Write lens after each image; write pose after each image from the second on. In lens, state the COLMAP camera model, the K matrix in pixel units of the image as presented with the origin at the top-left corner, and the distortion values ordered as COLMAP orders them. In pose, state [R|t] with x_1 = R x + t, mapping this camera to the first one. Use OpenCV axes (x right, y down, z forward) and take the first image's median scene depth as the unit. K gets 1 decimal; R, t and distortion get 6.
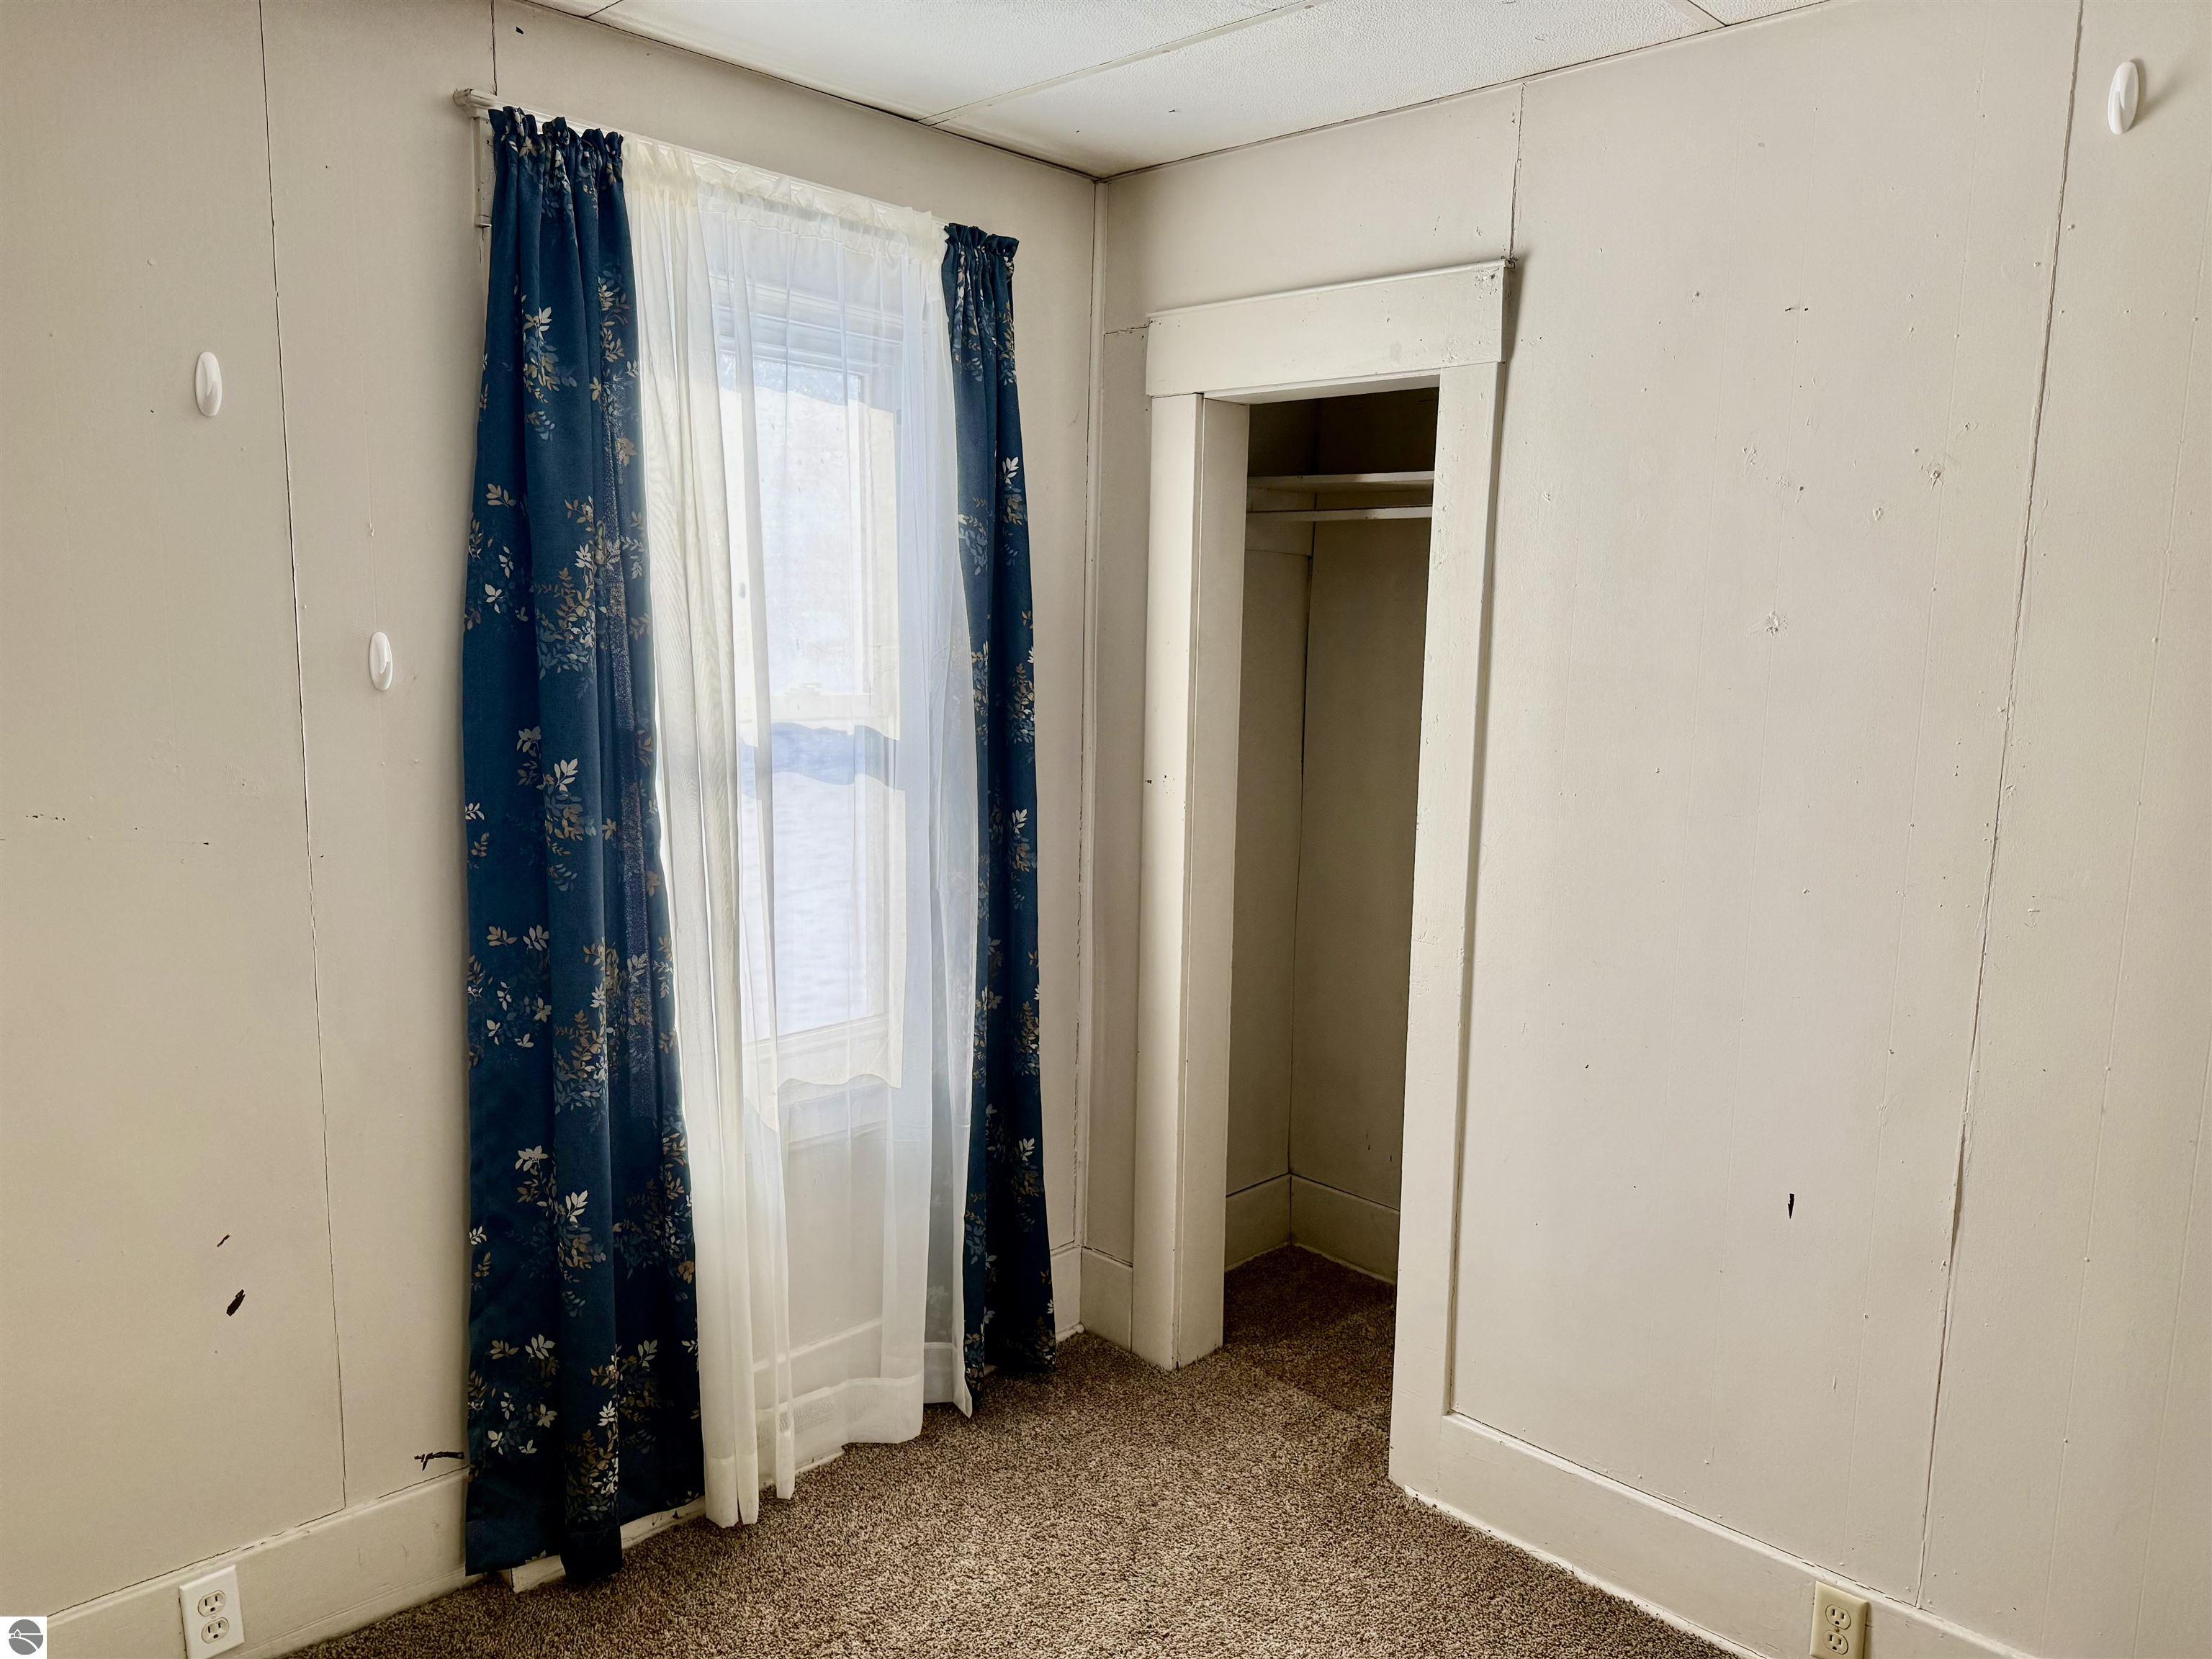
lens RADIAL K [[1569.3, 0, 1107.8], [0, 1569.3, 845.5], [0, 0, 1]] dist [0.070206, -0.093516]
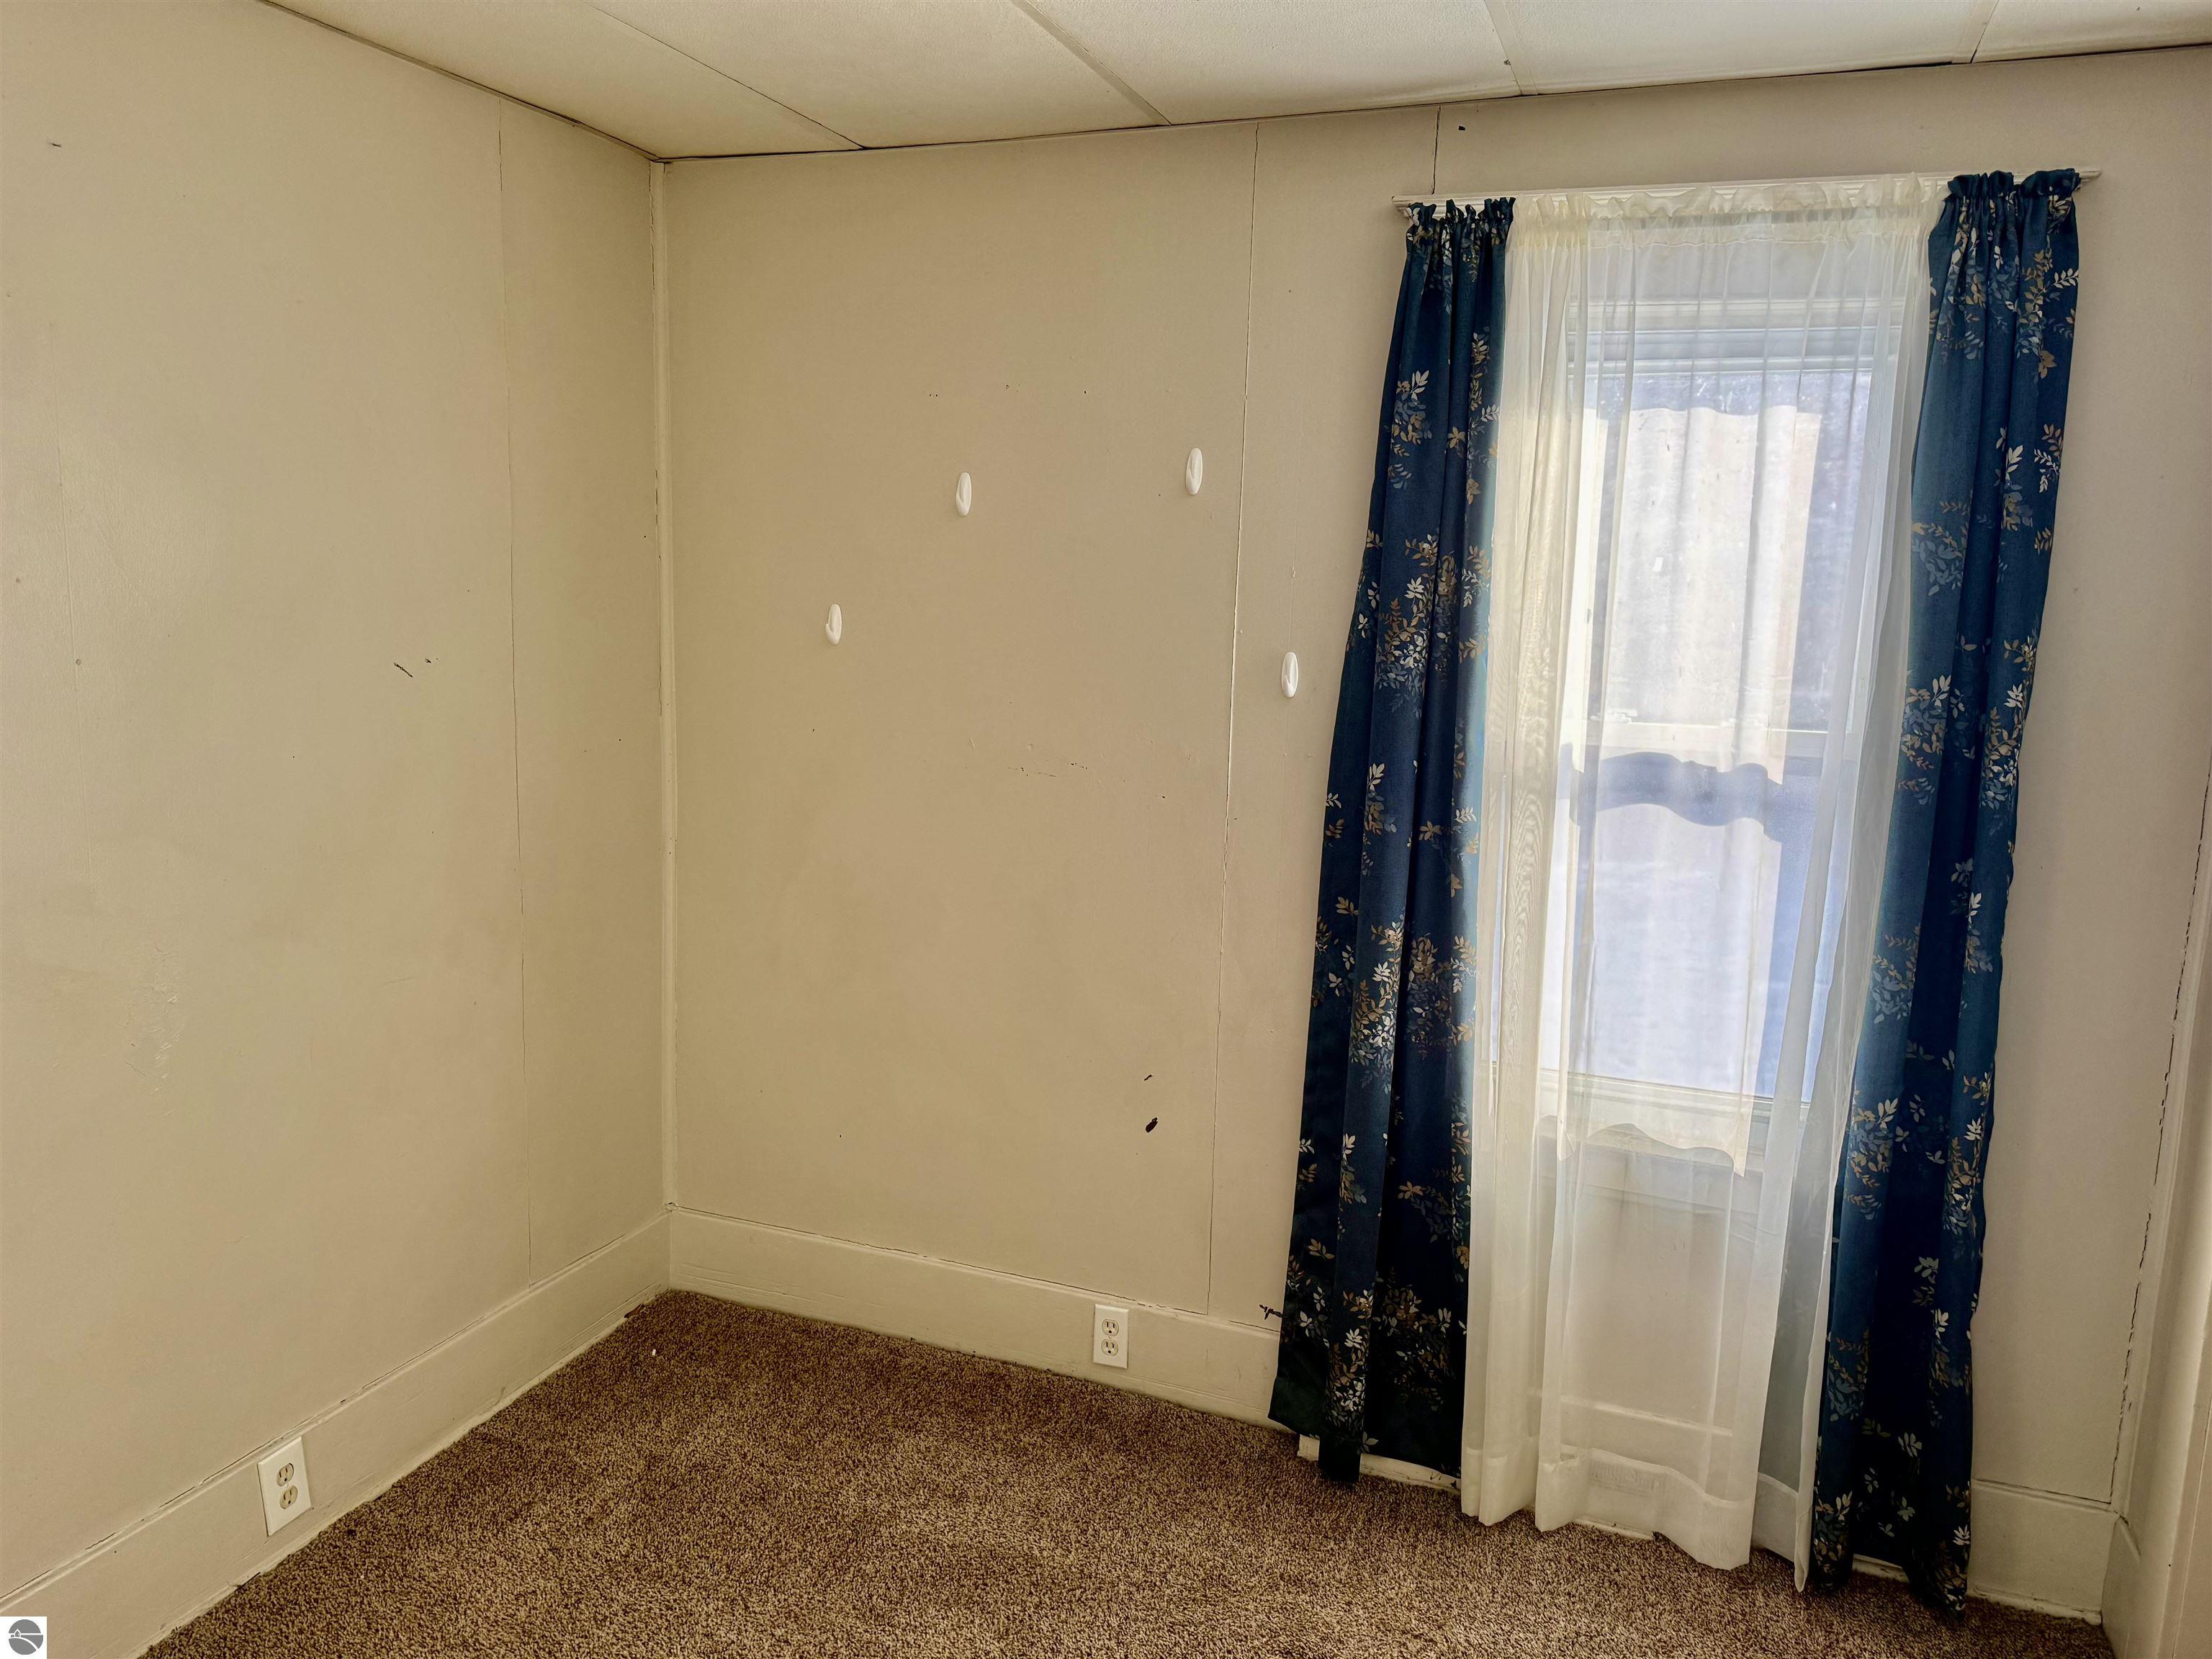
lens RADIAL K [[1569.3, 0, 1099.2], [0, 1569.3, 848.2], [0, 0, 1]] dist [0.070206, -0.093516]
pose [[0.394603, 0.132335, -0.909272, 0.586223], [-0.152122, 0.985327, 0.077386, -0.047603], [0.906172, 0.107784, 0.408944, 0.325320]]
